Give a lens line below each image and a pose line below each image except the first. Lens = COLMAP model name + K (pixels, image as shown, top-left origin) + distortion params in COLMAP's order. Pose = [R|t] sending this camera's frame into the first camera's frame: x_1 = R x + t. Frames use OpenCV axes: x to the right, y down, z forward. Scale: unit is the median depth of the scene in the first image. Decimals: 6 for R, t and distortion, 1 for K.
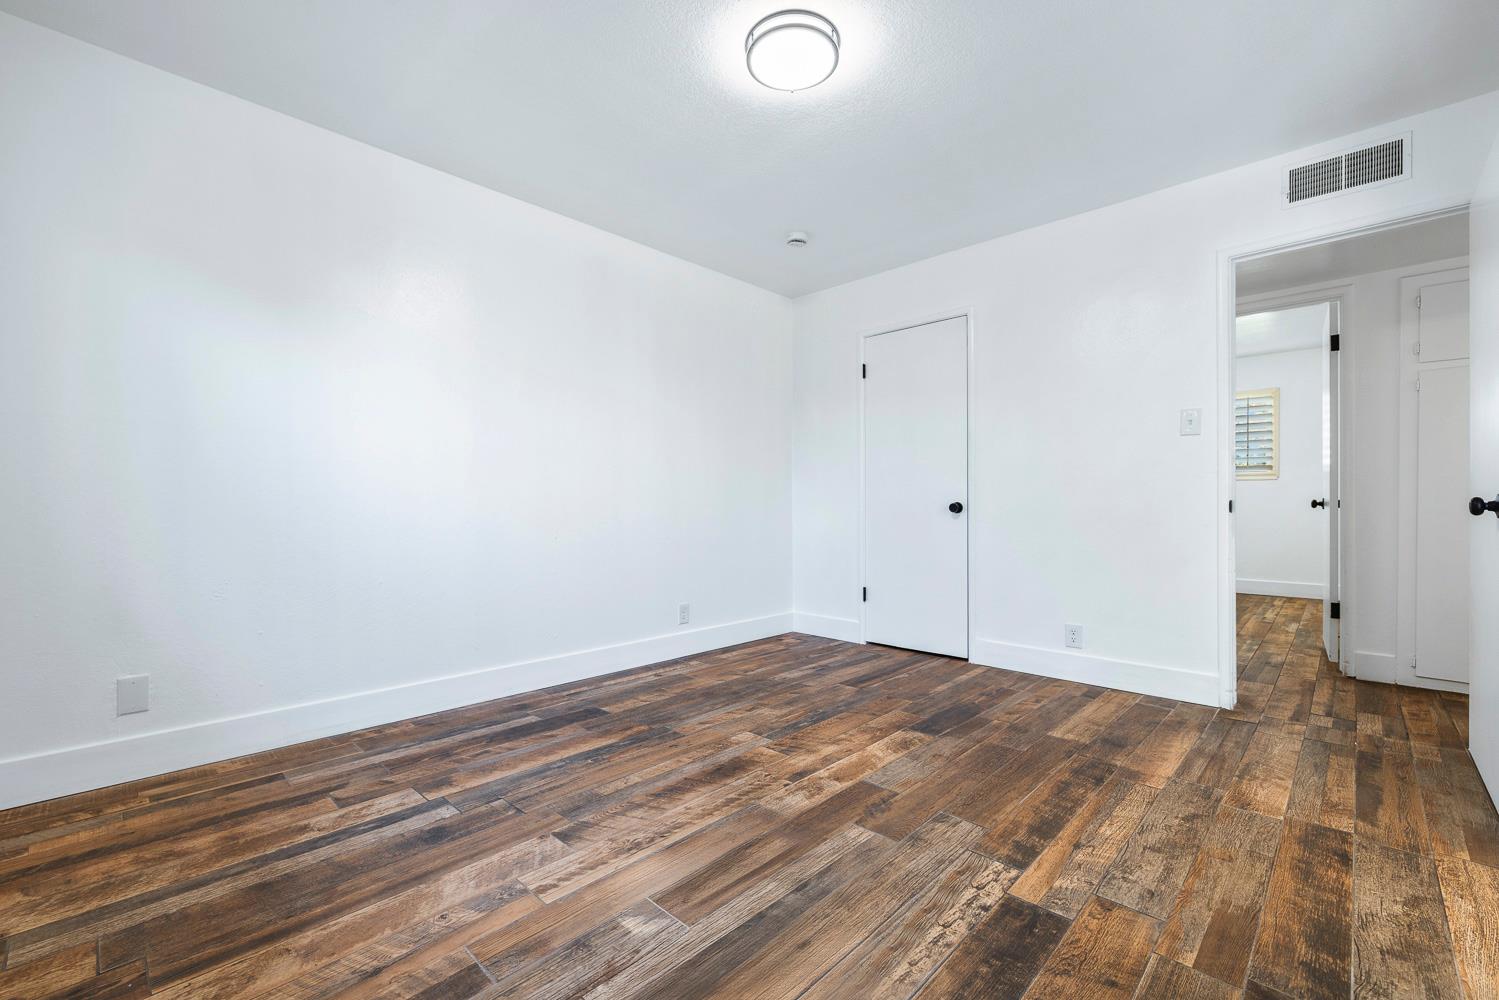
lens RADIAL K [[639.3, 0, 747.1], [0, 639.3, 506.4], [0, 0, 1]] dist [0.001331, -0.000239]
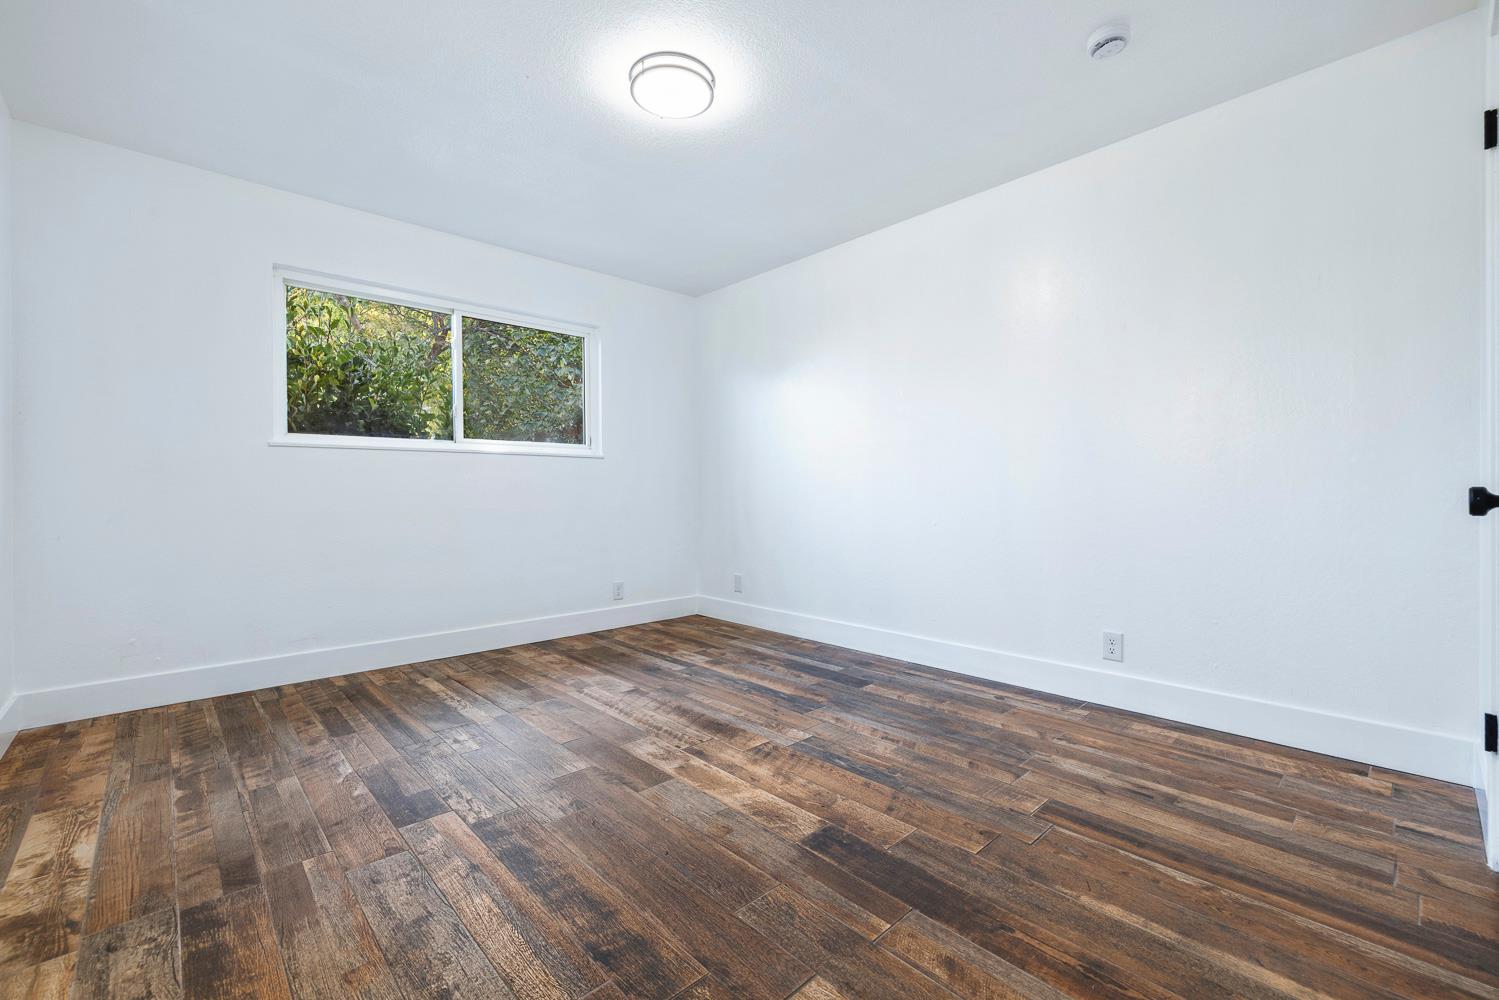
lens RADIAL K [[623.9, 0, 744.9], [0, 623.9, 489.3], [0, 0, 1]] dist [0.000994, 0.000383]
pose [[-0.058592, -0.005453, -0.998267, 1.094145], [0.003087, 0.999979, -0.005643, -0.005115], [0.998277, -0.003413, -0.058574, 1.133497]]
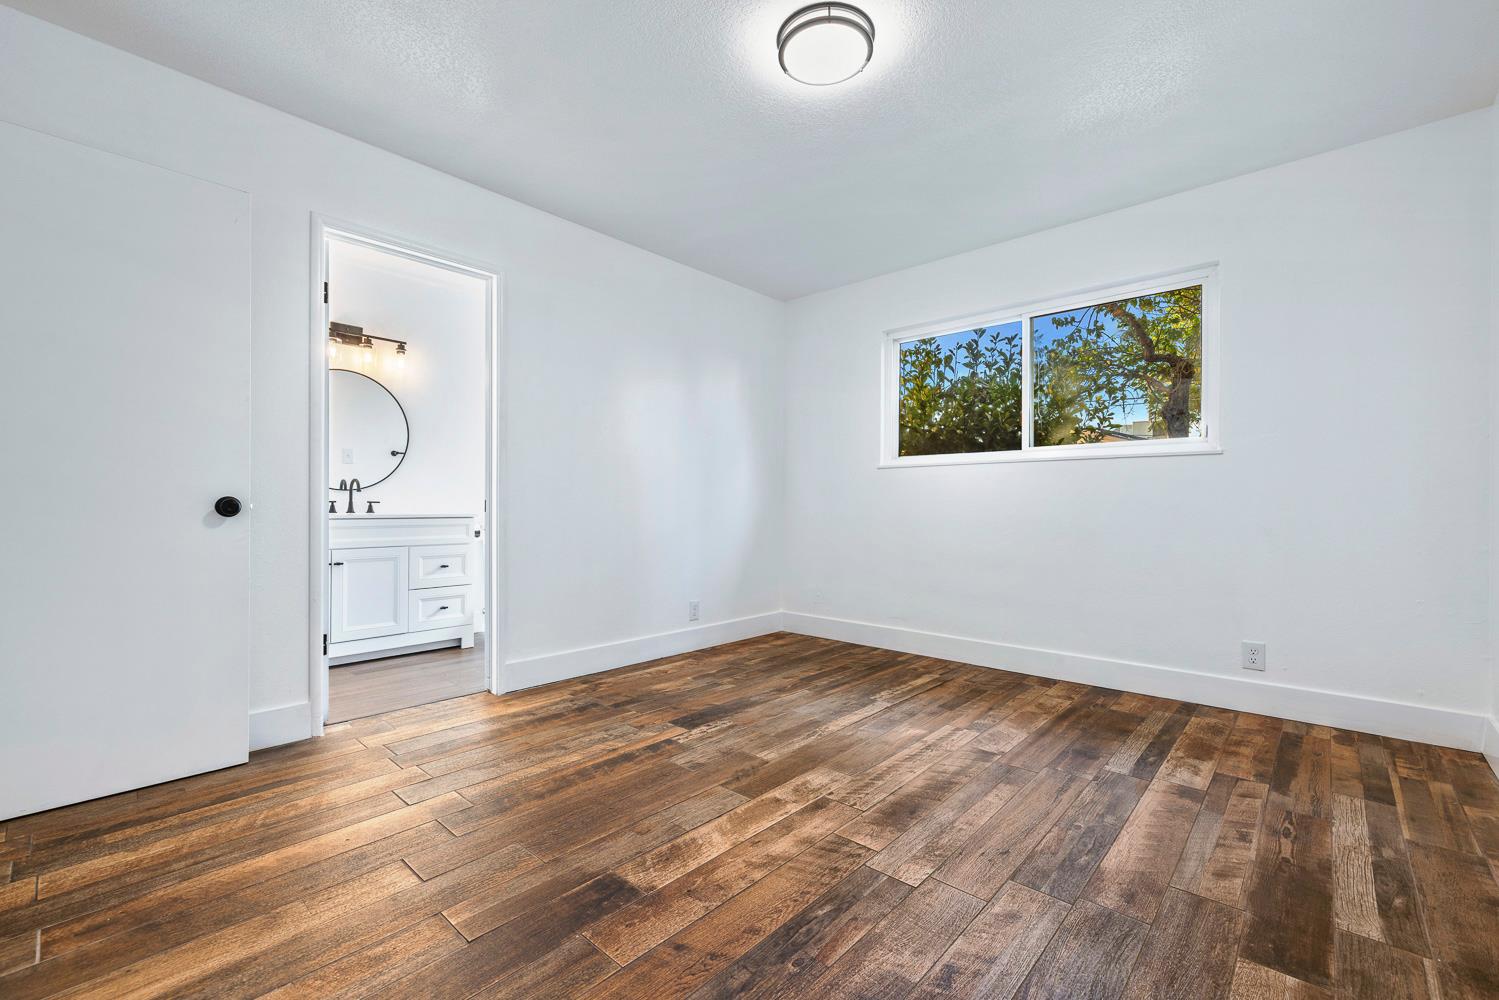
lens RADIAL K [[631.6, 0, 753.5], [0, 631.6, 499.7], [0, 0, 1]] dist [0.001238, -0.000007]
pose [[-0.999387, -0.001641, -0.034969, 0.204394], [-0.001391, 0.999973, -0.007162, -0.004925], [0.034980, -0.007109, -0.999363, 1.881111]]
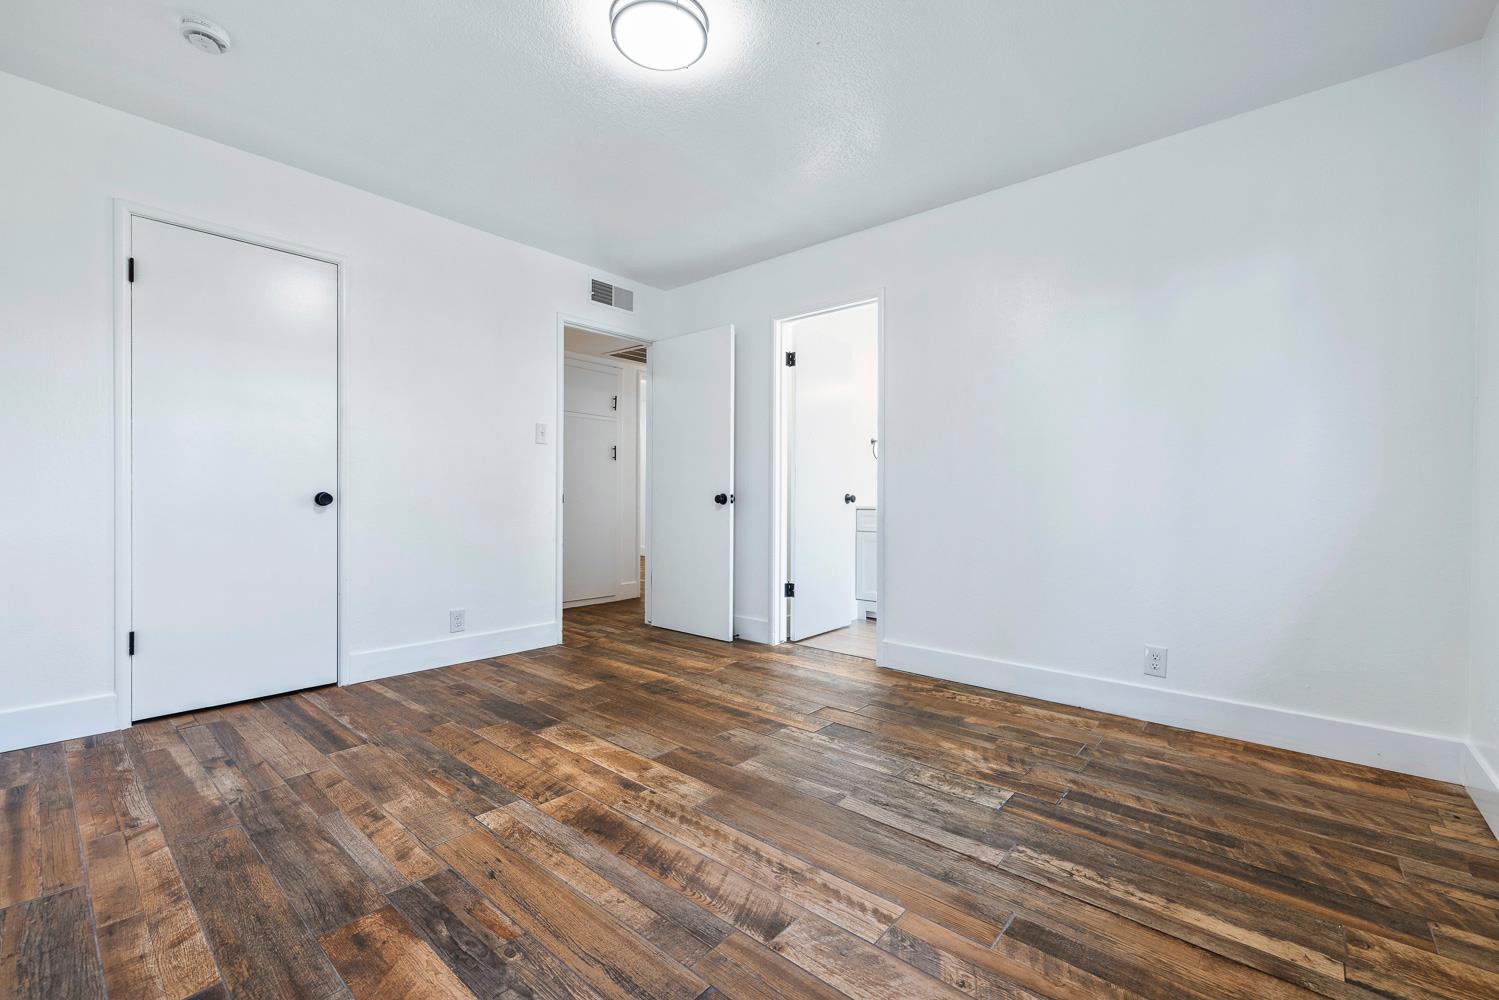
lens RADIAL K [[631.6, 0, 753.5], [0, 631.6, 499.7], [0, 0, 1]] dist [0.001238, -0.000007]
pose [[-0.060851, -0.001334, 0.998146, -0.850647], [-0.005278, 0.999986, 0.001015, -0.002015], [-0.998133, -0.005206, -0.060857, 0.873223]]
